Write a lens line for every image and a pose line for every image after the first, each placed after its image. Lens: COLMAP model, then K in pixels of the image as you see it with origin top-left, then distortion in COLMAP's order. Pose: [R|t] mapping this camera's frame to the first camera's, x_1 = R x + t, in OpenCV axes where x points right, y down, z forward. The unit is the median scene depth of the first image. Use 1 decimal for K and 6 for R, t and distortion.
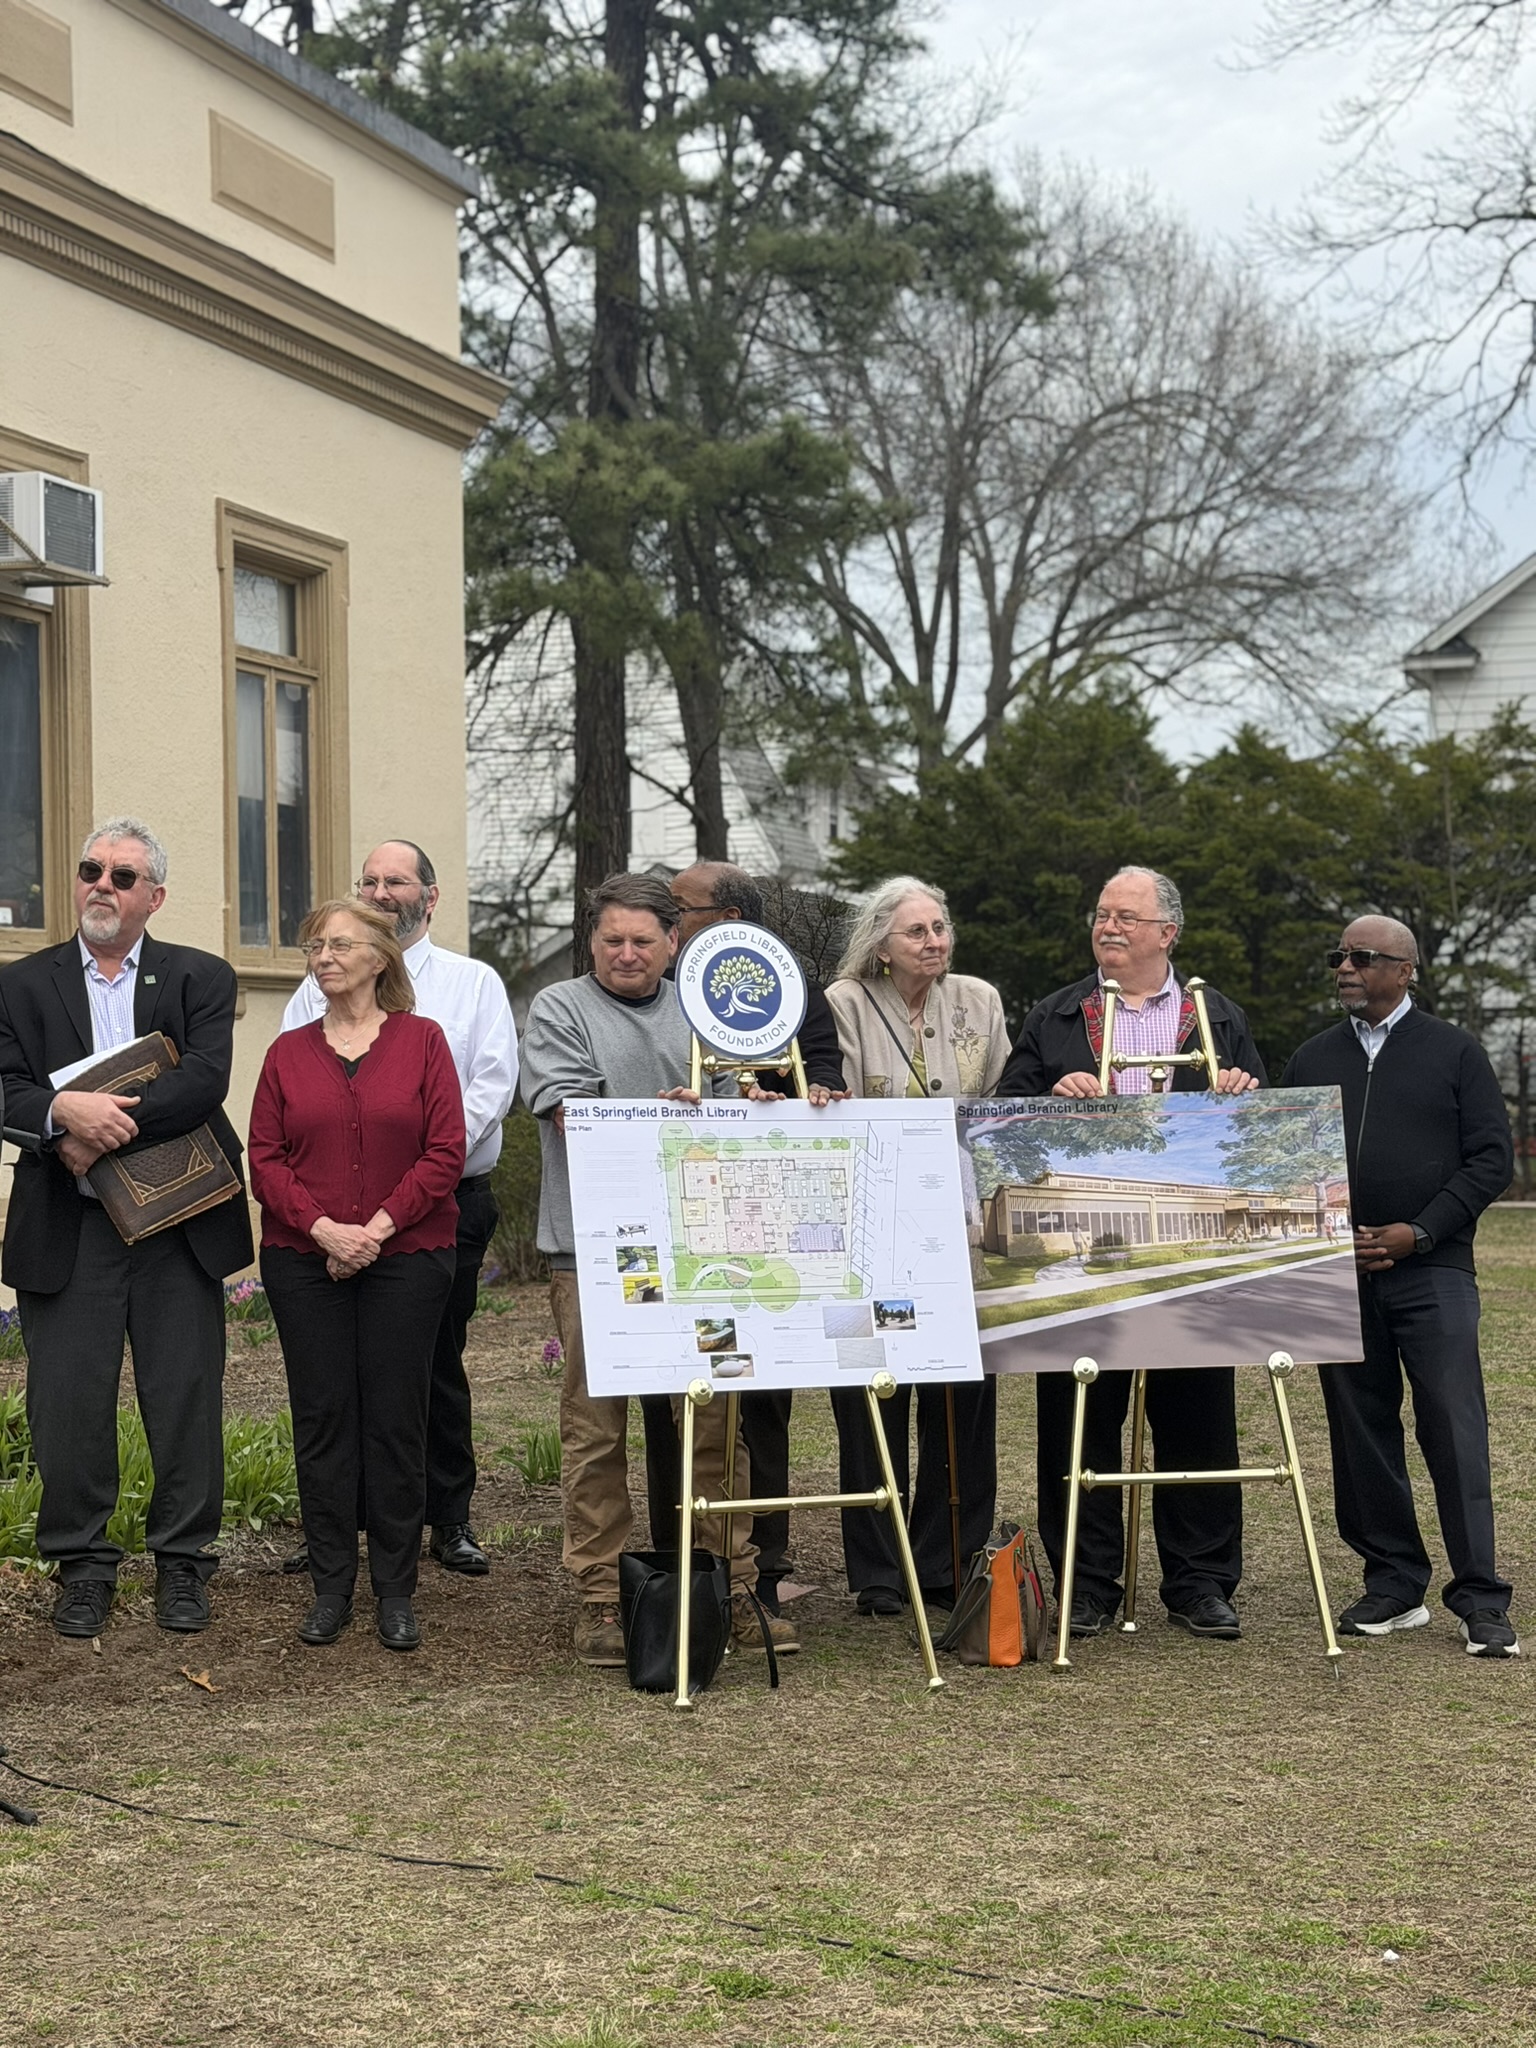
lens RADIAL K [[3545.1, 0, 768.0], [0, 3545.1, 1024.0], [0, 0, 1]] dist [0.138768, -0.097699]
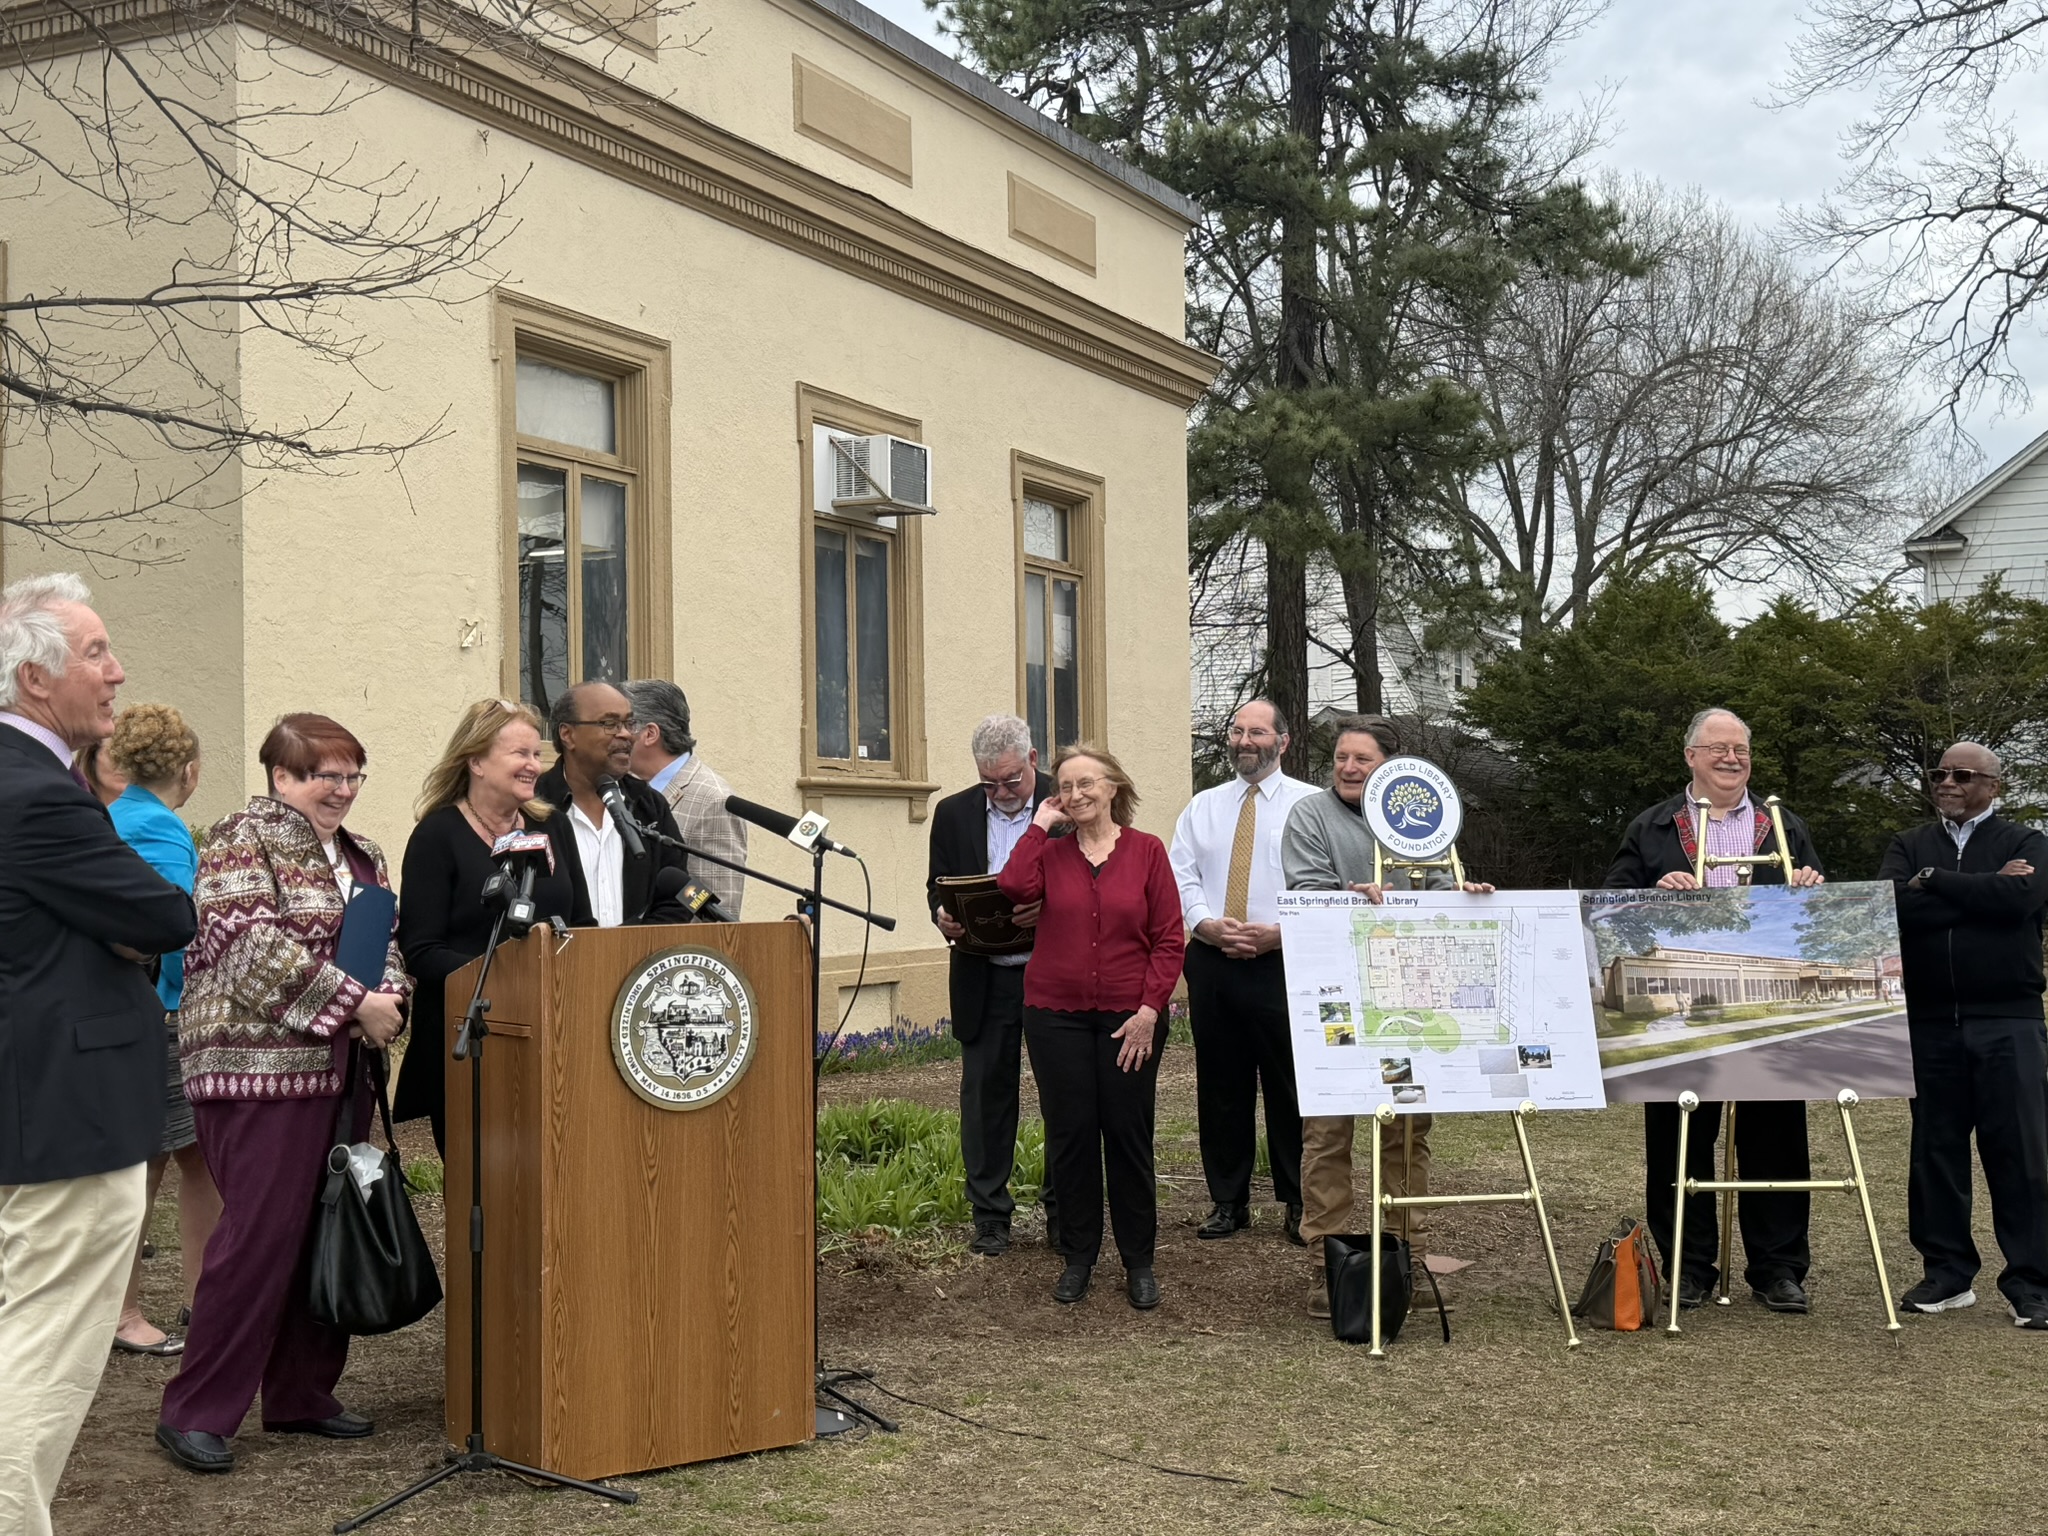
lens RADIAL K [[2570.4, 0, 1014.5], [0, 2570.4, 776.3], [0, 0, 1]] dist [0.184811, -0.445690]
pose [[0.988653, -0.006742, -0.150063, -0.009606], [0.003979, 0.999817, -0.018704, -0.003602], [0.150162, 0.017895, 0.988499, 0.028660]]
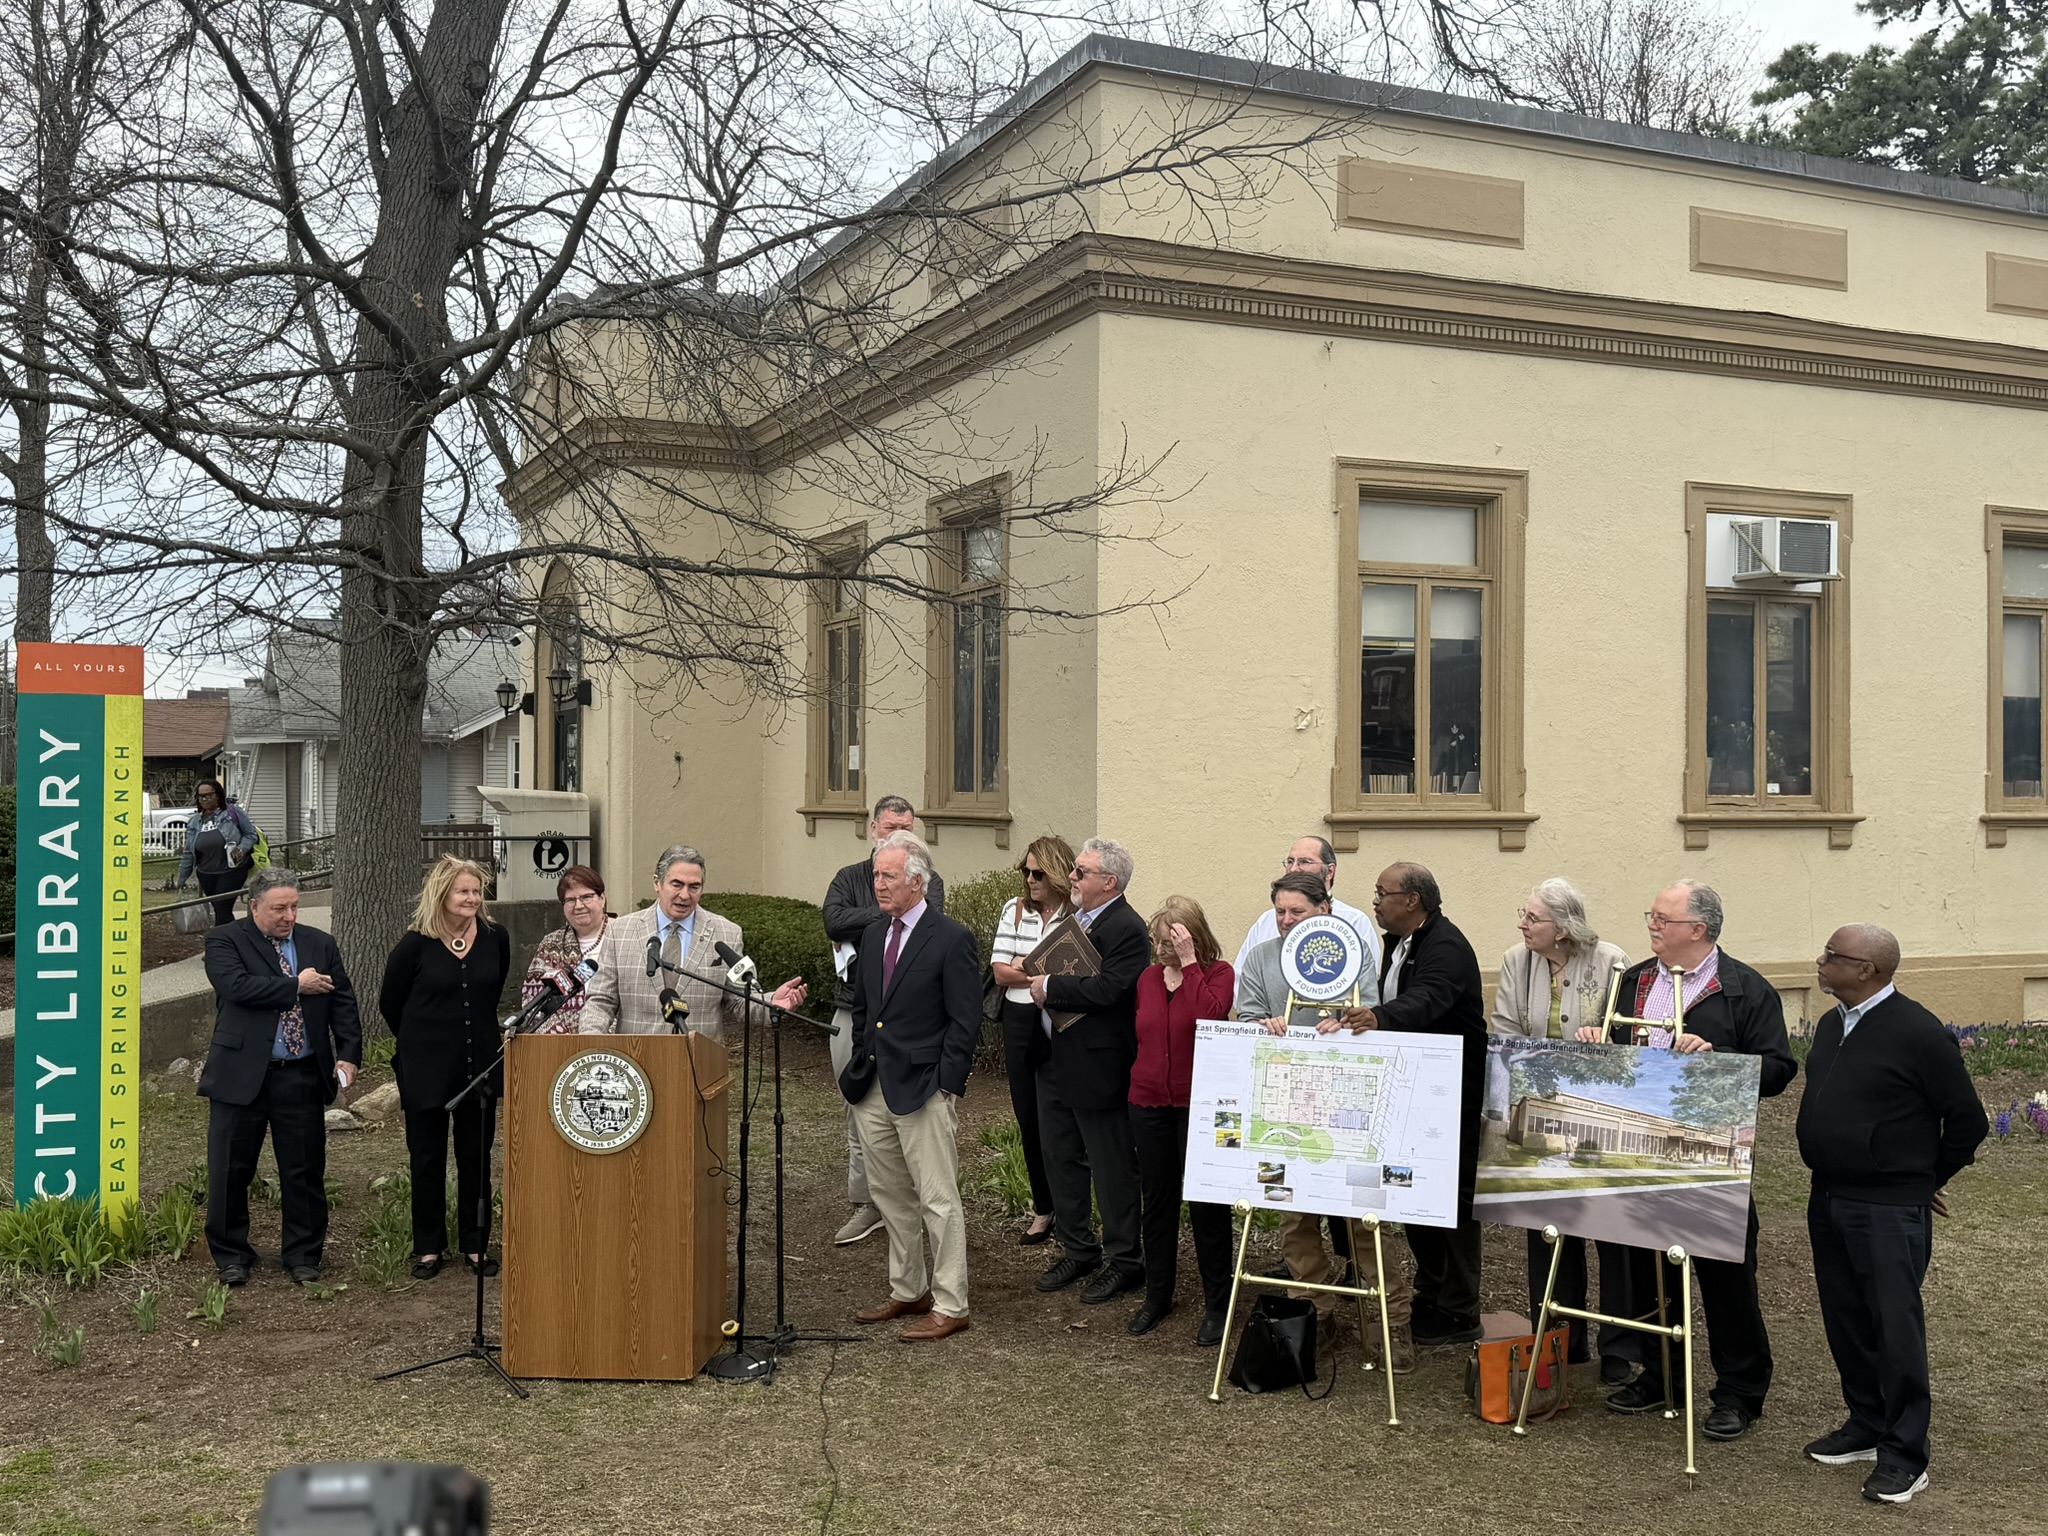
lens RADIAL K [[1994.2, 0, 1000.6], [0, 1994.2, 781.5], [0, 0, 1]] dist [0.201392, -0.441454]
pose [[0.659120, 0.010382, -0.751966, 0.554679], [-0.002624, 0.999930, 0.011506, -0.095472], [0.752033, -0.005611, 0.659102, 0.275045]]
